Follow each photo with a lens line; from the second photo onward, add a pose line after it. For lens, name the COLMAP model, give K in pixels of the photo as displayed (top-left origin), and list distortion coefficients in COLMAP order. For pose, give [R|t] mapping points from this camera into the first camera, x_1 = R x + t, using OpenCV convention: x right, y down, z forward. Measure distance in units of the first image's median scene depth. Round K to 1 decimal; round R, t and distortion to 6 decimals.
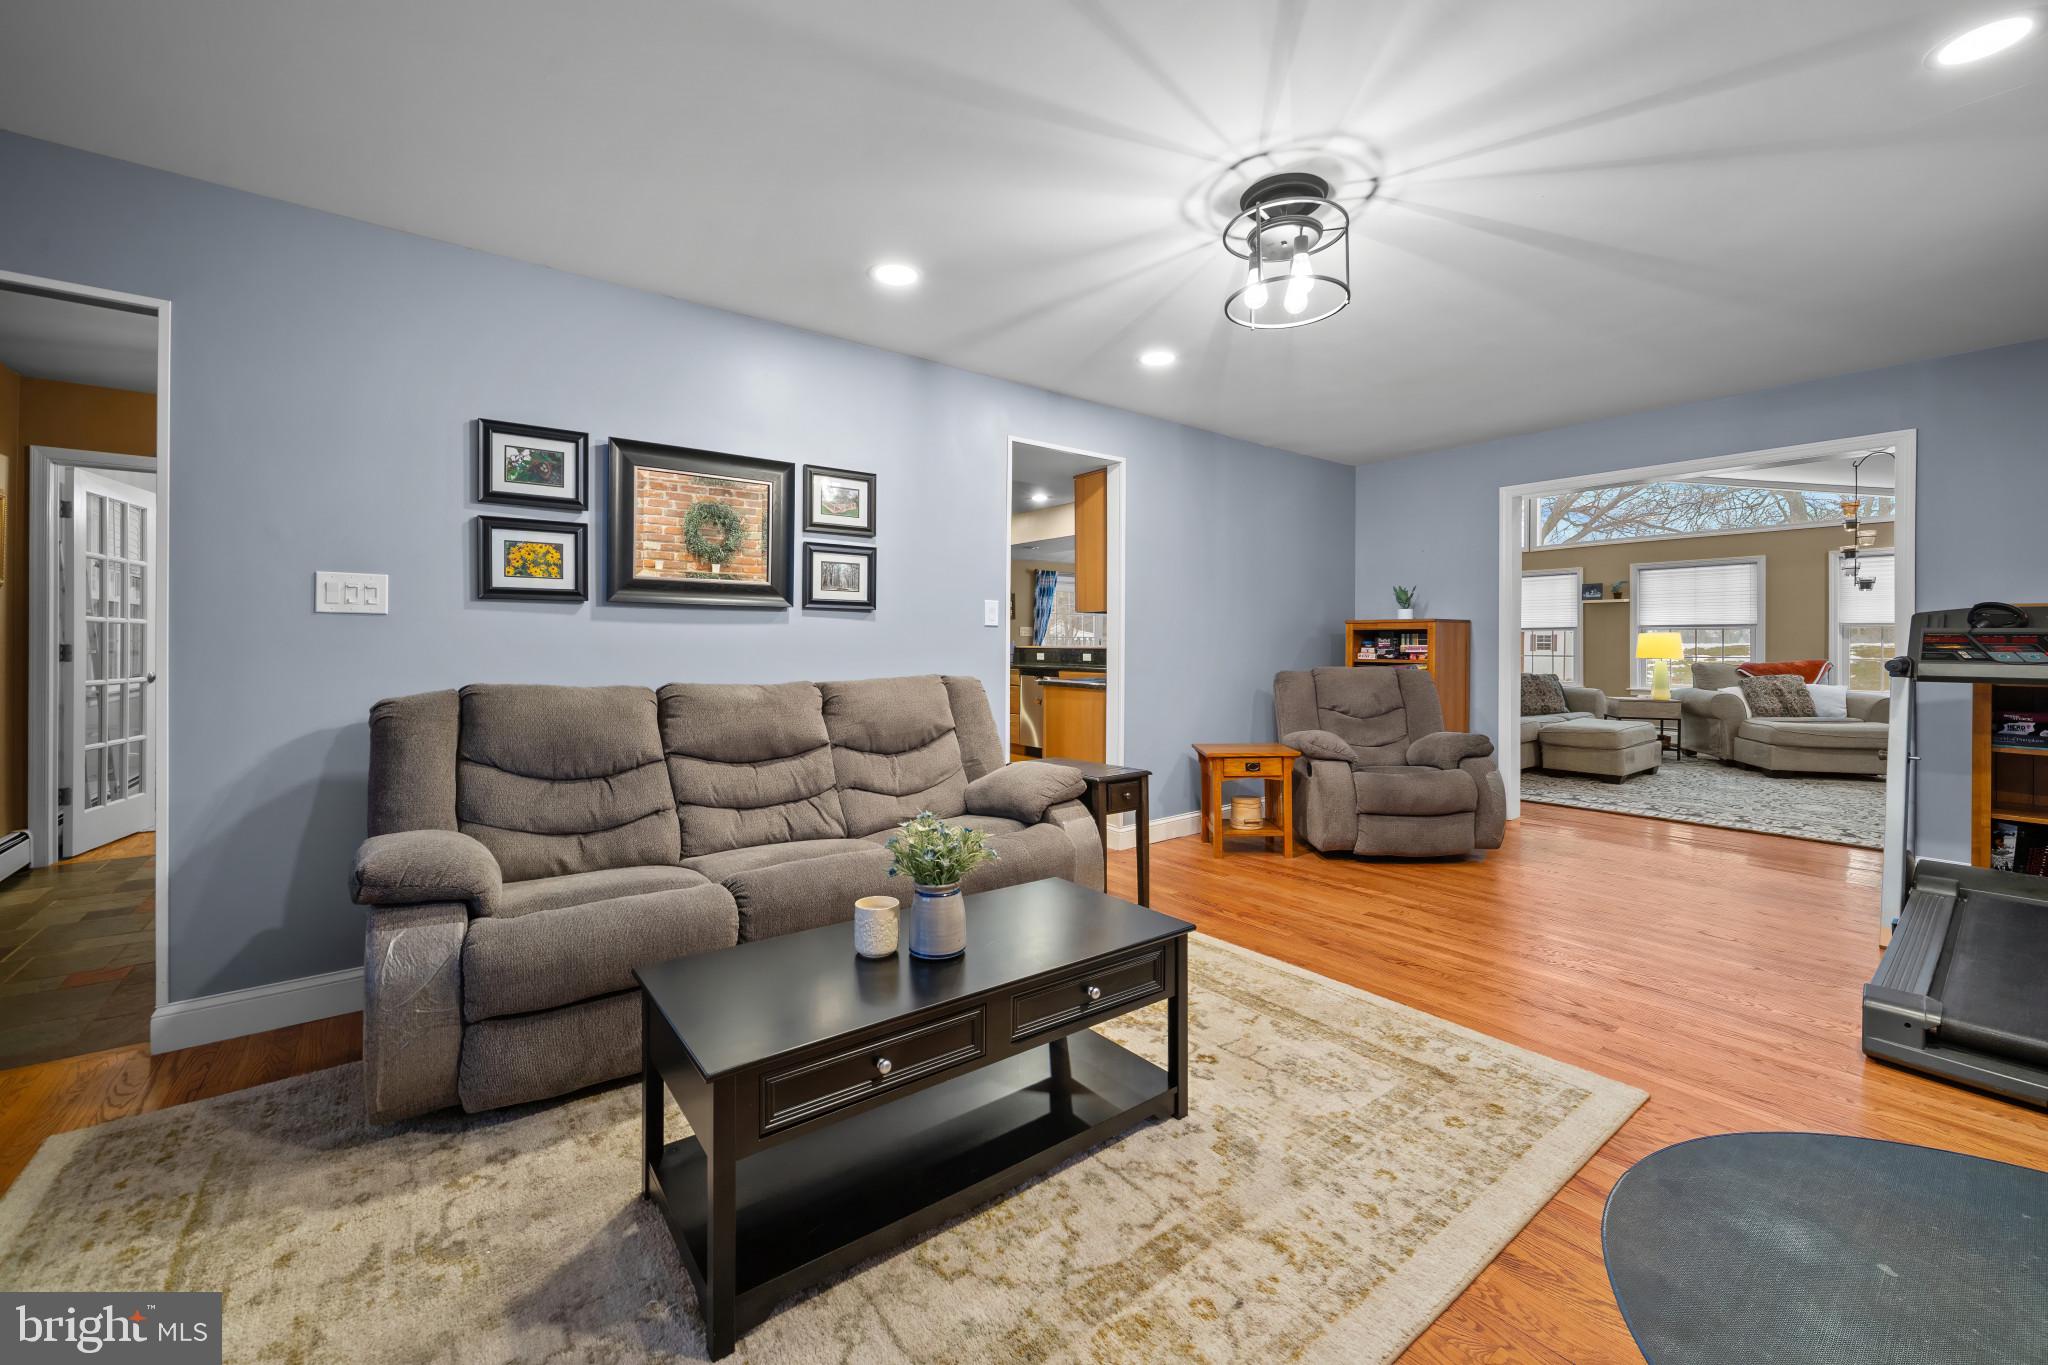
lens RADIAL K [[801.9, 0, 1036.6], [0, 801.9, 648.1], [0, 0, 1]] dist [-0.008761, 0.003061]
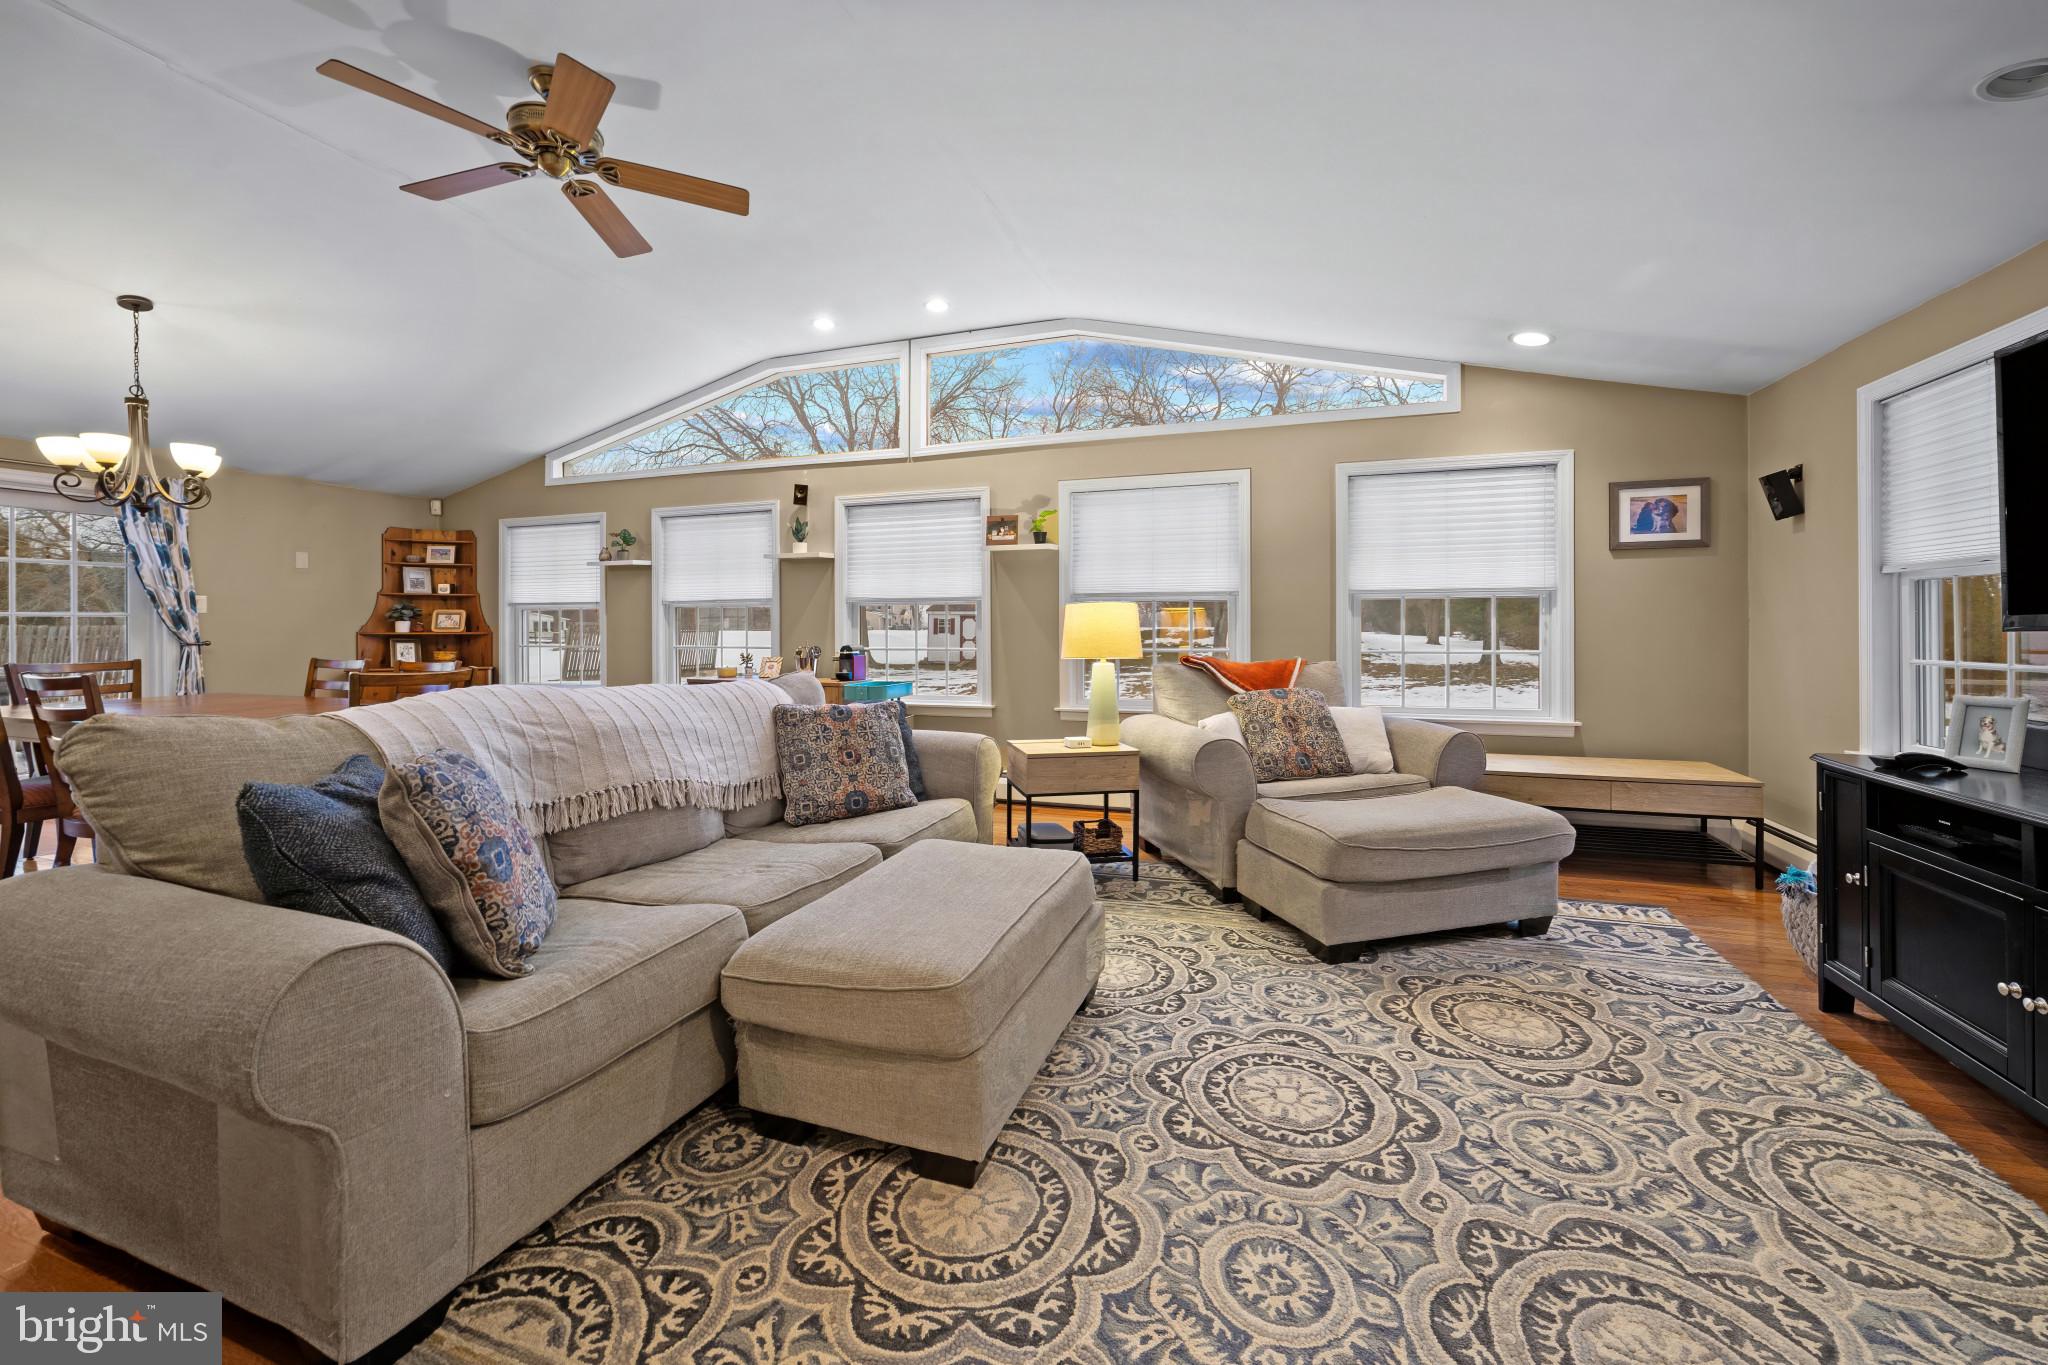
lens RADIAL K [[801.9, 0, 1016.8], [0, 801.9, 636.8], [0, 0, 1]] dist [-0.008761, 0.003061]
pose [[0.847746, -0.010717, 0.530294, 1.135611], [0.006531, 0.999931, 0.009767, -0.012154], [-0.530362, -0.004817, 0.847758, 1.460145]]
